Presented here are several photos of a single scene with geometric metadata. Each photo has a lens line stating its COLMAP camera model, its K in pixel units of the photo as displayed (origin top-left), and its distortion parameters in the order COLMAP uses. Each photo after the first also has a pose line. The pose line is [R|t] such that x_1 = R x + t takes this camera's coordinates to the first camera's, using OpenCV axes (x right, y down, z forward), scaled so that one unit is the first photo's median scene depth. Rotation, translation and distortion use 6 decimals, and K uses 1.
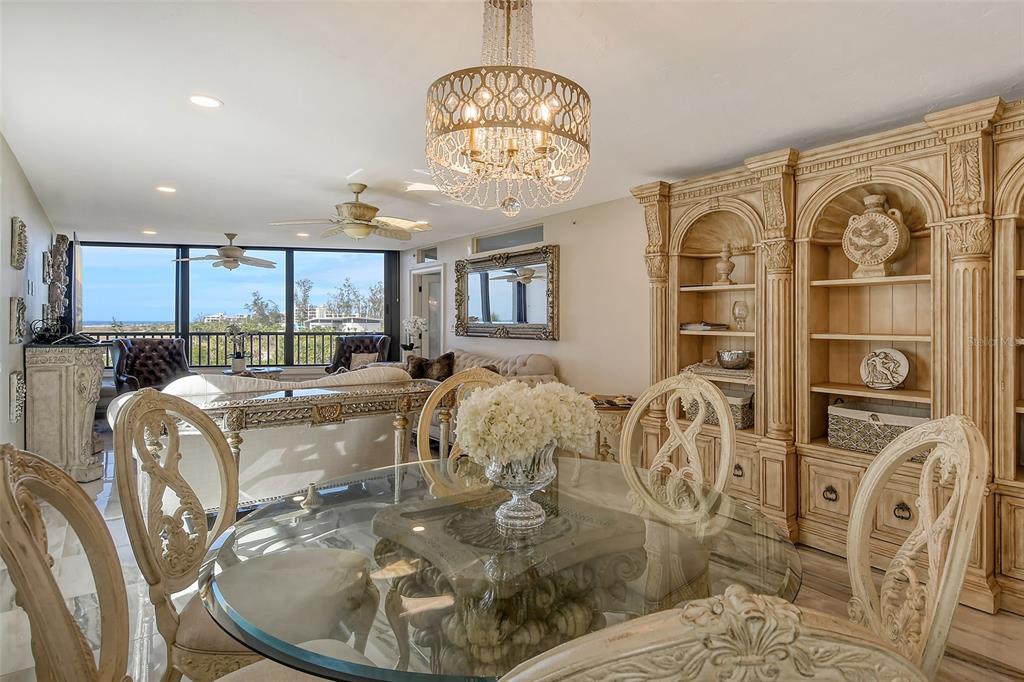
lens RADIAL K [[538.9, 0, 525.3], [0, 538.9, 330.5], [0, 0, 1]] dist [0.034937, -0.026136]
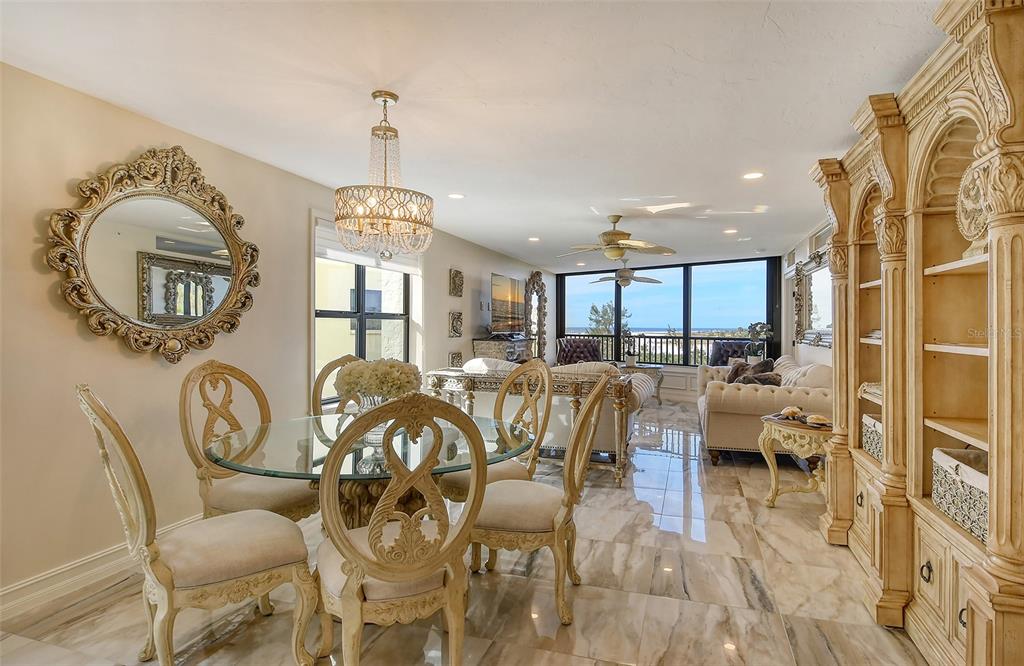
lens RADIAL K [[534.3, 0, 537.5], [0, 534.3, 318.9], [0, 0, 1]] dist [0.000321, -0.000201]
pose [[0.596359, -0.007487, -0.802683, 0.373541], [-0.021390, 0.999453, -0.025214, 0.001216], [0.802433, 0.032206, 0.595872, 0.087478]]
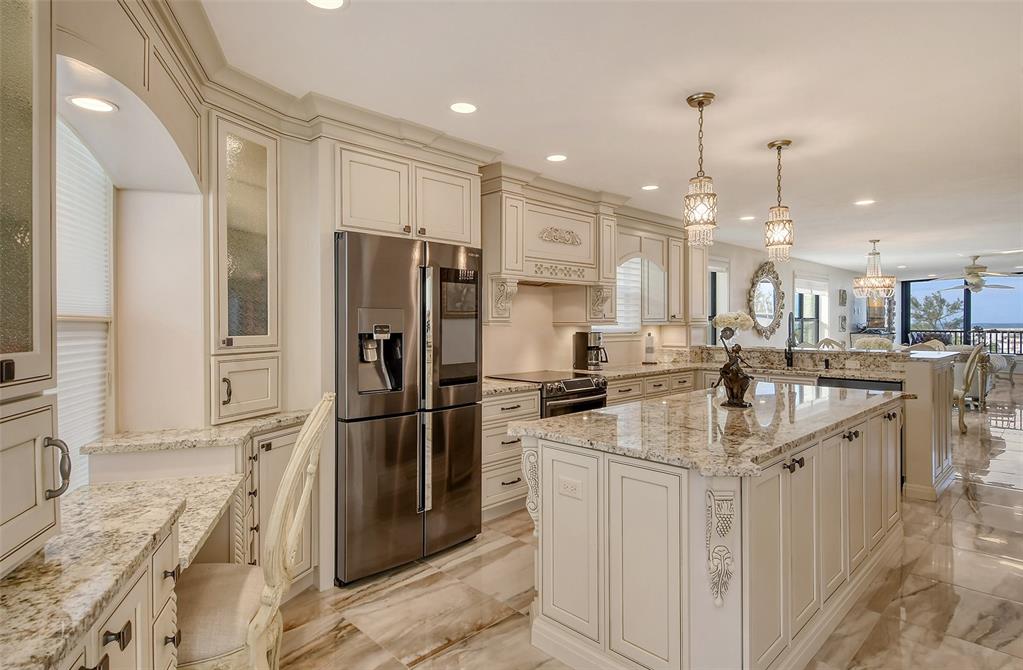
lens RADIAL K [[540.3, 0, 520.6], [0, 540.3, 323.8], [0, 0, 1]] dist [0.006616, -0.000295]
pose [[0.122744, 0.000436, -0.992438, 0.985945], [-0.015374, 0.999881, -0.001462, 0.007082], [0.992319, 0.015437, 0.122736, -0.613022]]
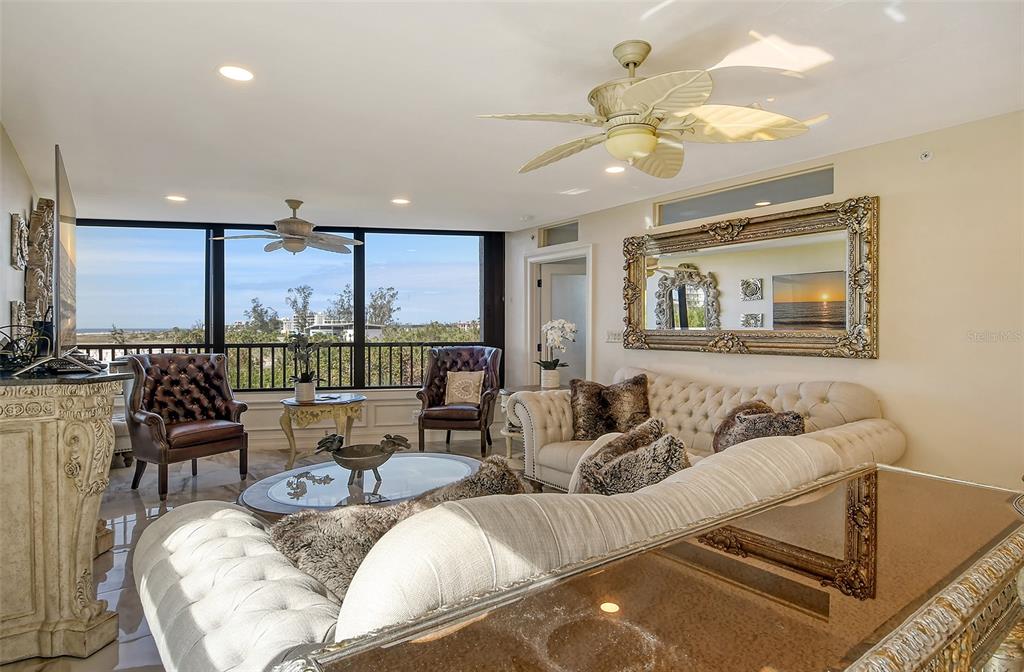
lens RADIAL K [[544.1, 0, 530.8], [0, 544.1, 335.7], [0, 0, 1]] dist [0.019537, -0.019453]
pose [[0.999973, -0.004008, 0.006199, -0.266349], [0.004015, 0.999991, -0.001028, -0.006266], [-0.006195, 0.001053, 0.999980, 0.332959]]
